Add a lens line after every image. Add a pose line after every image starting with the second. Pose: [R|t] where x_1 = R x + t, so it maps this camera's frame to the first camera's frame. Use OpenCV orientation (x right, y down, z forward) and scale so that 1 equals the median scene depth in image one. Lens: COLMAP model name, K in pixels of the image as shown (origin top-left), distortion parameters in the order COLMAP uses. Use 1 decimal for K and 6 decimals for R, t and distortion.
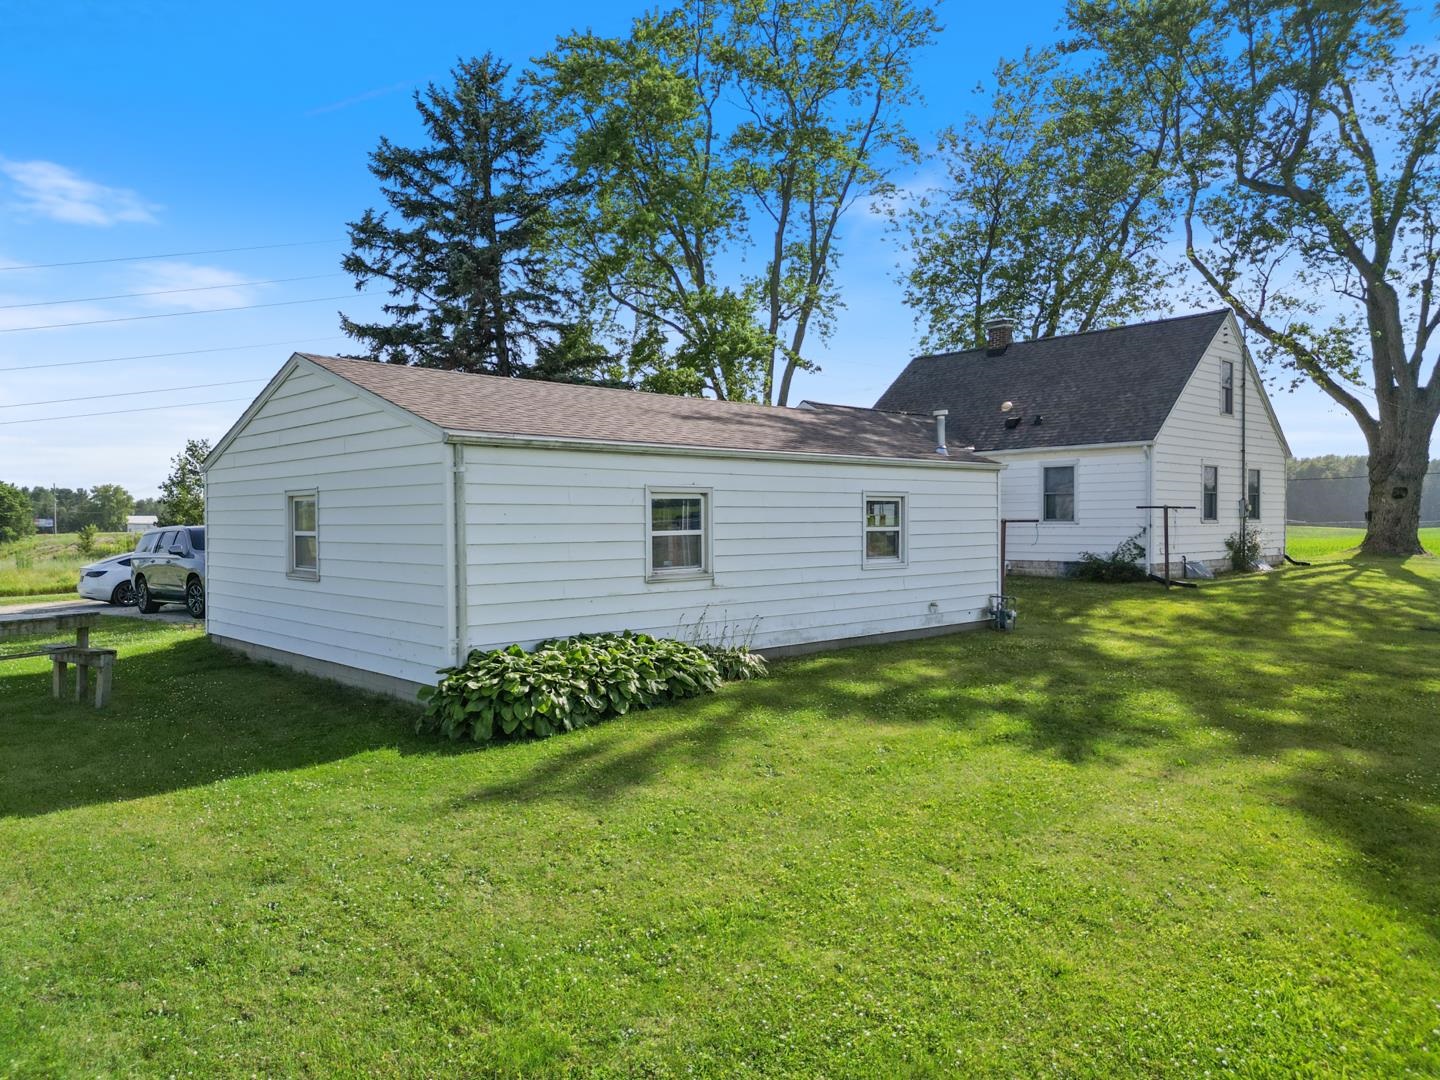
lens RADIAL K [[1002.2, 0, 718.0], [0, 1002.2, 549.4], [0, 0, 1]] dist [0.081946, -0.089008]
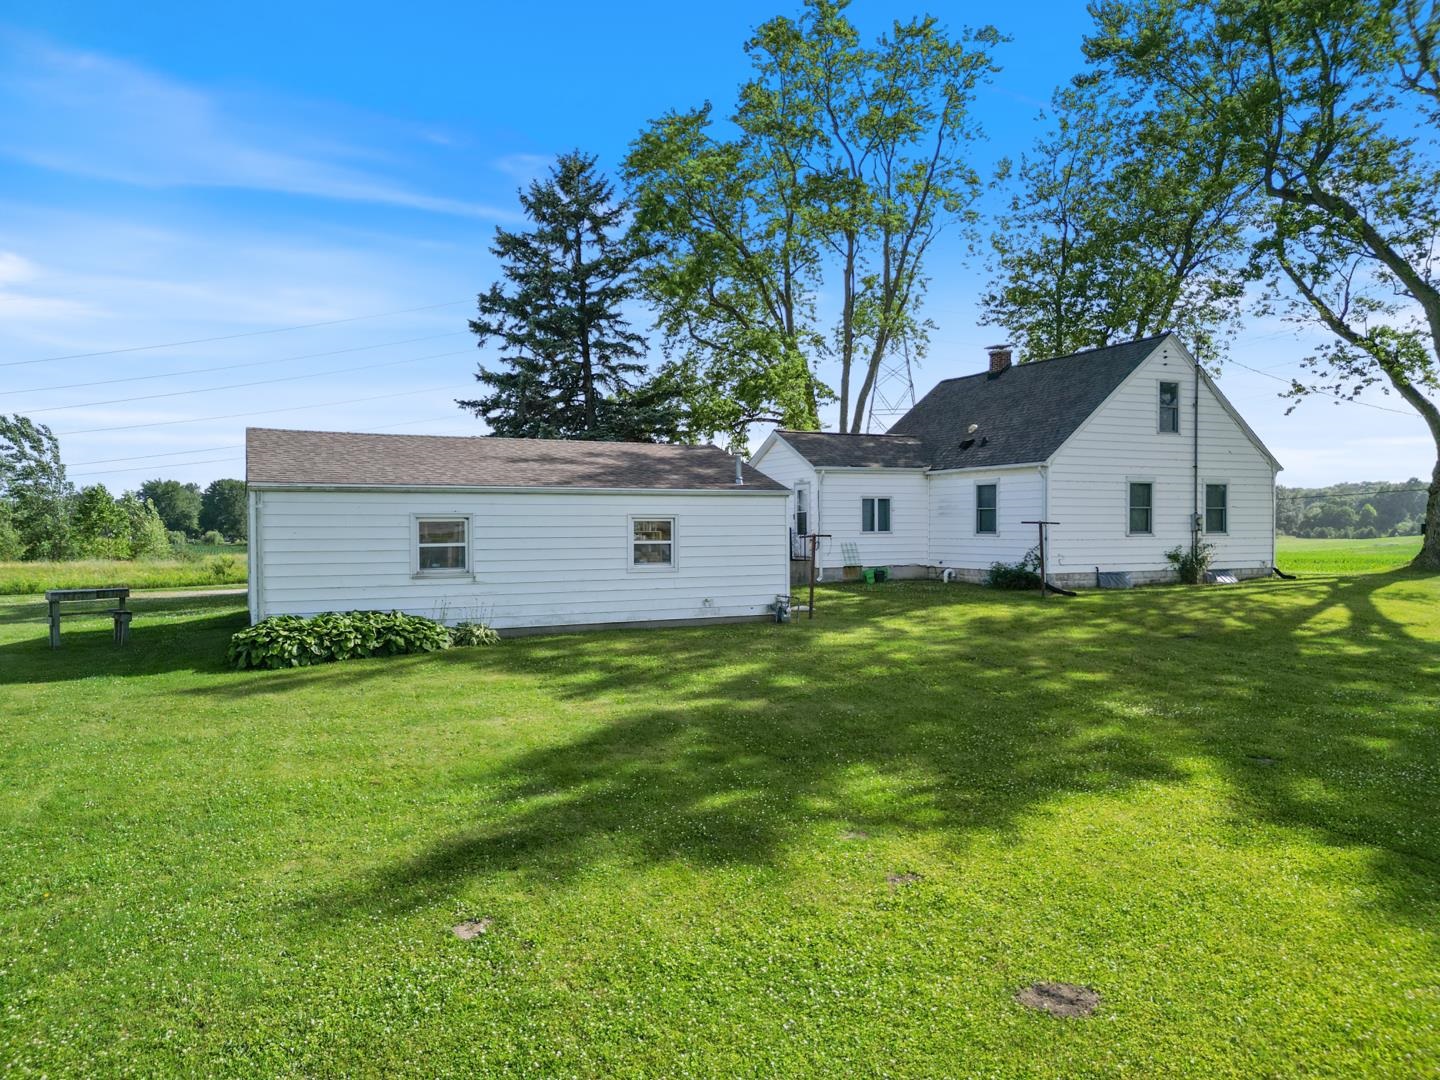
lens RADIAL K [[1002.2, 0, 718.0], [0, 1002.2, 549.4], [0, 0, 1]] dist [0.081946, -0.089008]
pose [[0.953714, 0.010543, -0.300530, 0.363763], [-0.011250, 0.999937, -0.000622, -0.006291], [0.300504, 0.003974, 0.953772, -0.134256]]
